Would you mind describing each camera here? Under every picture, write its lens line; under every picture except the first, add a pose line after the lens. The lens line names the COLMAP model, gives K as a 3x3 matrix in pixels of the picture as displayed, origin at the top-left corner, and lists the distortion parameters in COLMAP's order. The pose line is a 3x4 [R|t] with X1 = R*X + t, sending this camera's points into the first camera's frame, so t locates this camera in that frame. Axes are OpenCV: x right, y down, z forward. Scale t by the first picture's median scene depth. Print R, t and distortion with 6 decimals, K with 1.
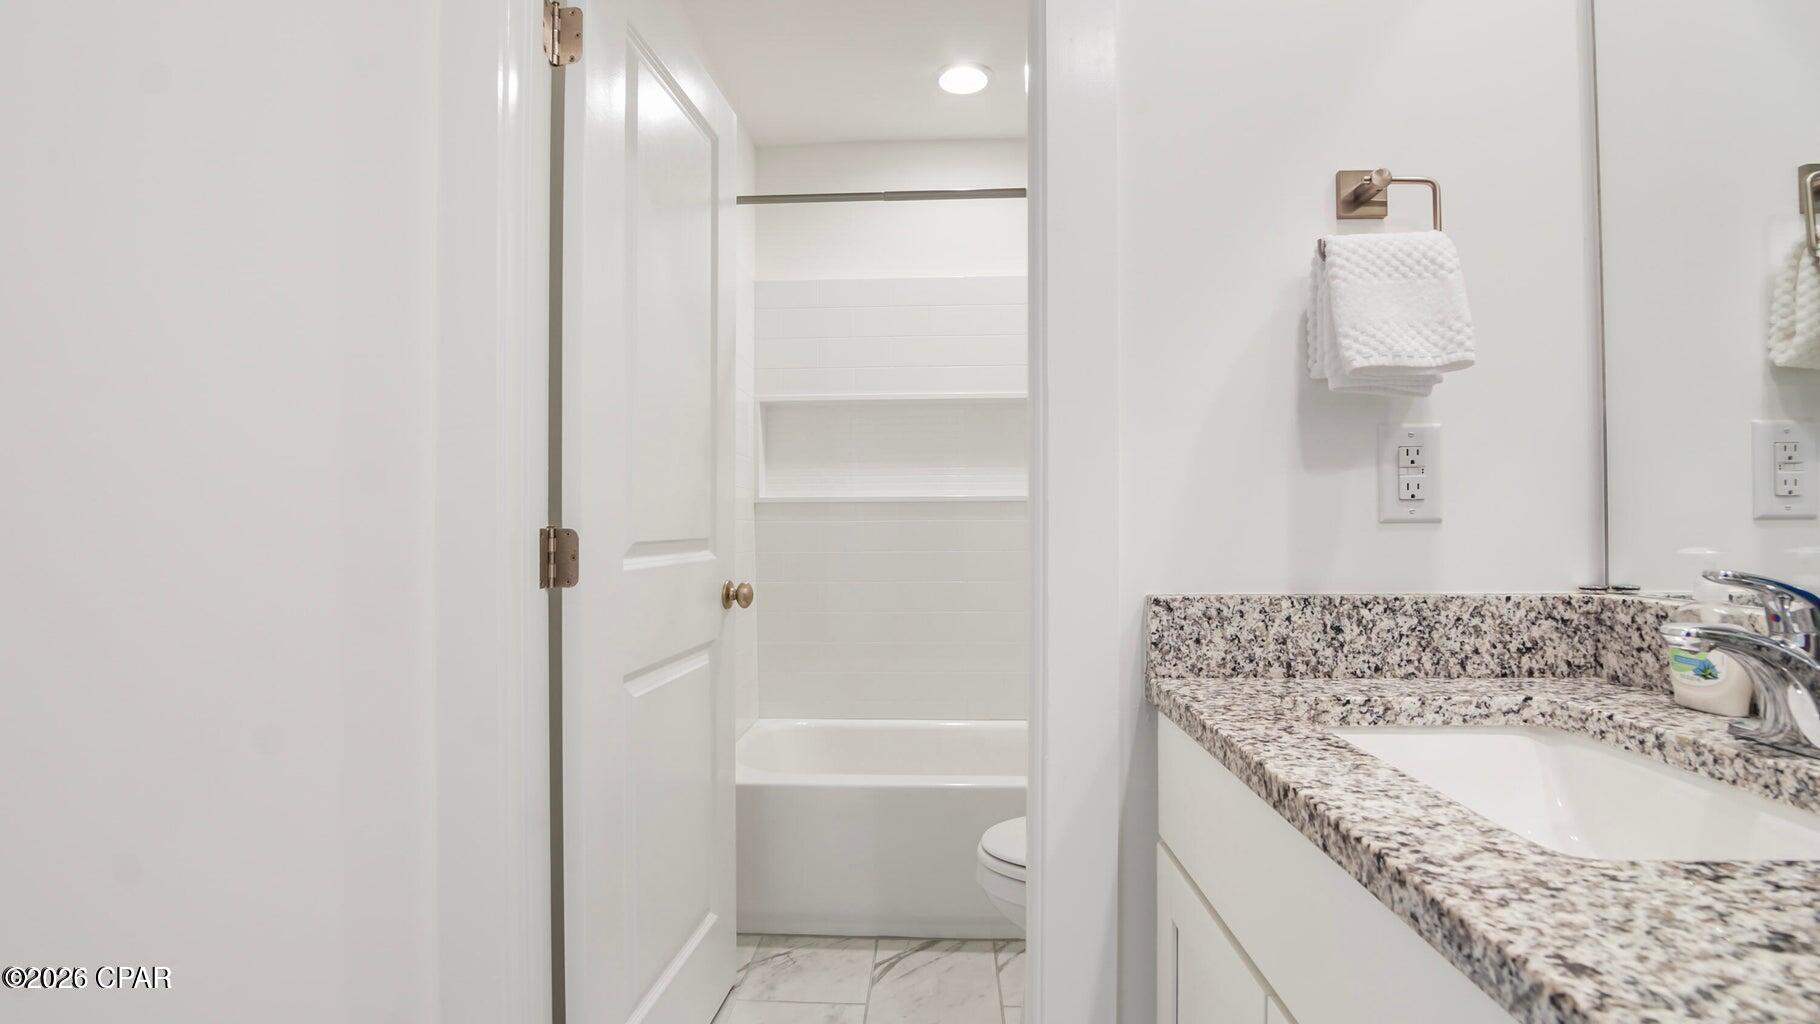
lens RADIAL K [[832.2, 0, 912.9], [0, 832.2, 519.4], [0, 0, 1]] dist [-0.004801, -0.001230]
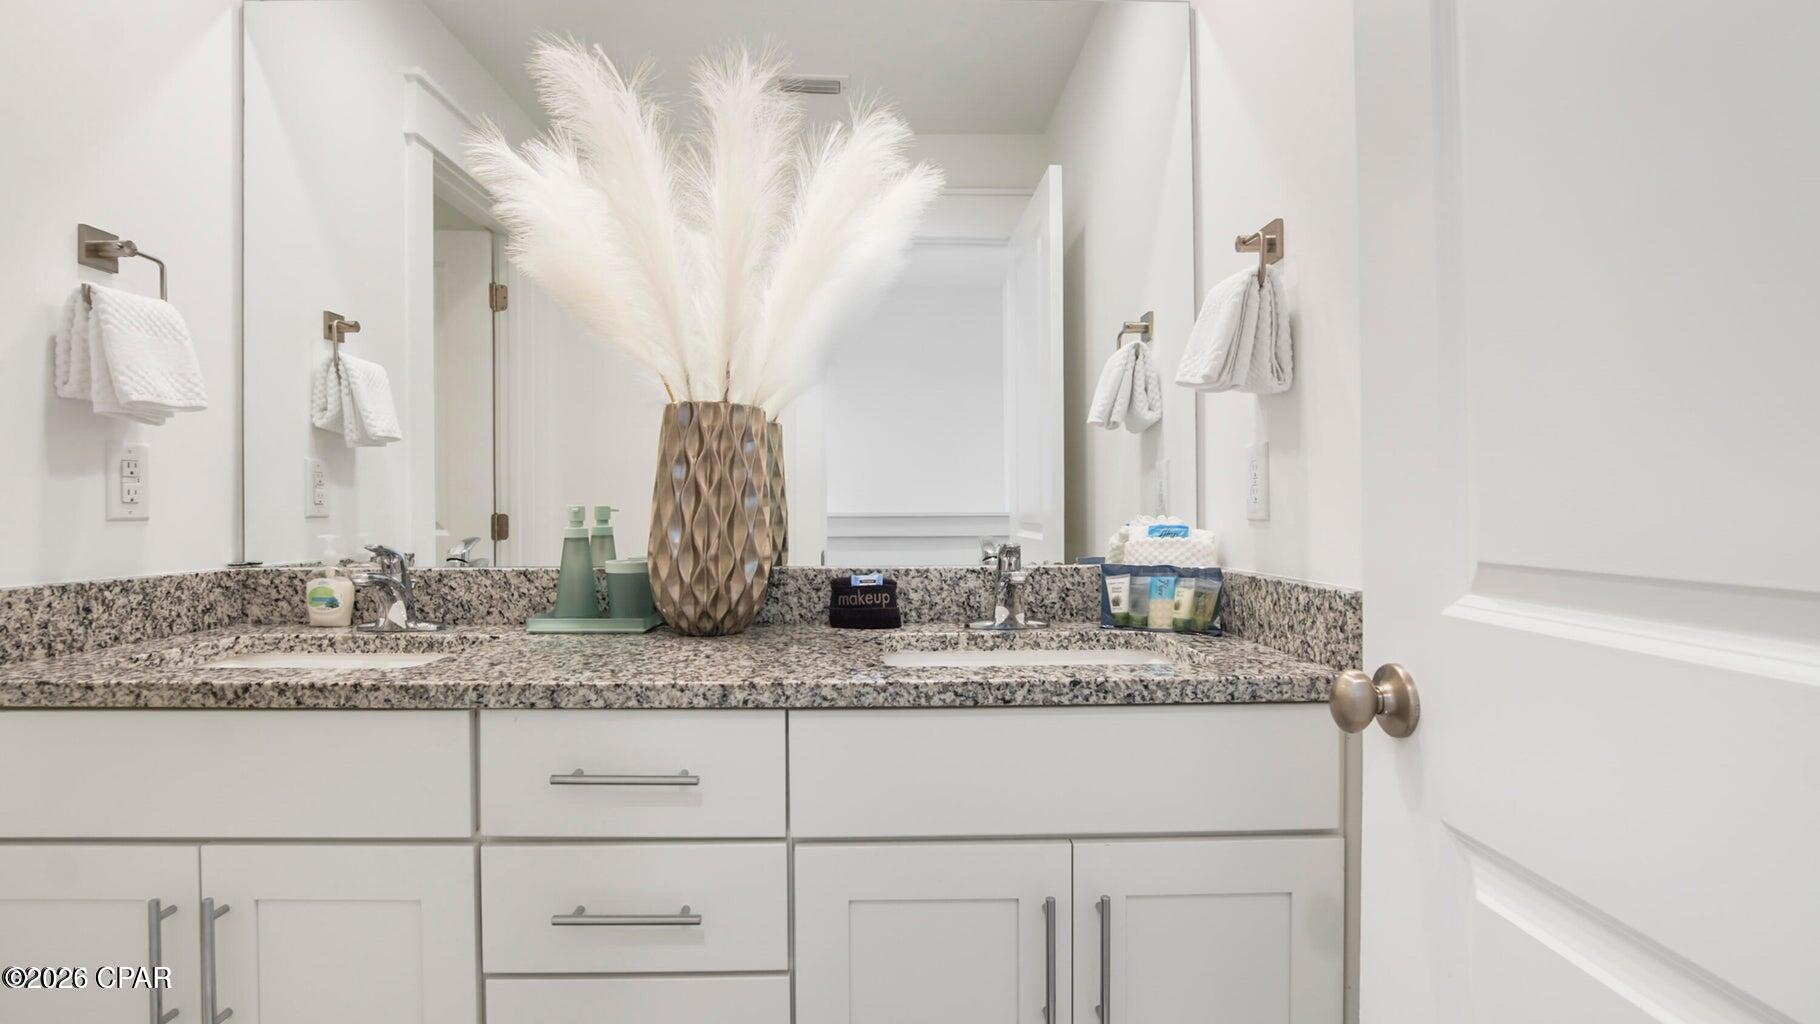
lens RADIAL K [[832.2, 0, 927.1], [0, 832.2, 507.7], [0, 0, 1]] dist [-0.004801, -0.001230]
pose [[-0.076469, 0.010780, 0.997014, -0.776788], [-0.001630, 0.999939, -0.010937, -0.004503], [-0.997071, -0.002461, -0.076447, -0.117664]]
